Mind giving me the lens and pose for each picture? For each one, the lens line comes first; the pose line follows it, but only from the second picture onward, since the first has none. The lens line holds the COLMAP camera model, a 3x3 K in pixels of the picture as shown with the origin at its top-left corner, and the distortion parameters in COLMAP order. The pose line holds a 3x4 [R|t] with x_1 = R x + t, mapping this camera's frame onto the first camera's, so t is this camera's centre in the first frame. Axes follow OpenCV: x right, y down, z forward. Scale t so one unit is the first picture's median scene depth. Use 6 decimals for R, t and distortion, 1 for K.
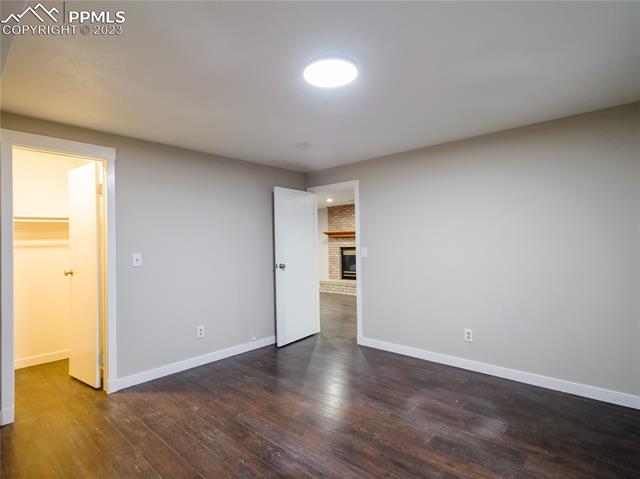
lens RADIAL K [[336.1, 0, 320.0], [0, 336.1, 239.5], [0, 0, 1]] dist [0.000090, 0.000013]
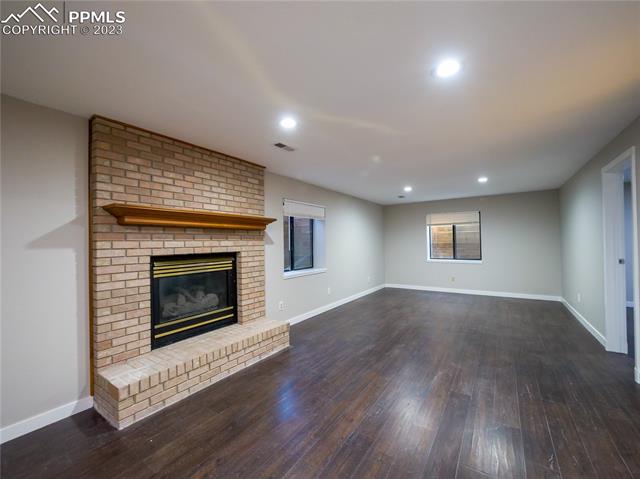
lens RADIAL K [[270.8, 0, 315.2], [0, 270.8, 238.7], [0, 0, 1]] dist [-0.002228, -0.000798]
pose [[-0.134150, 0.031344, 0.990465, -0.230354], [0.006418, 0.999506, -0.030761, 0.015452], [-0.990940, 0.002230, -0.134285, 0.873882]]
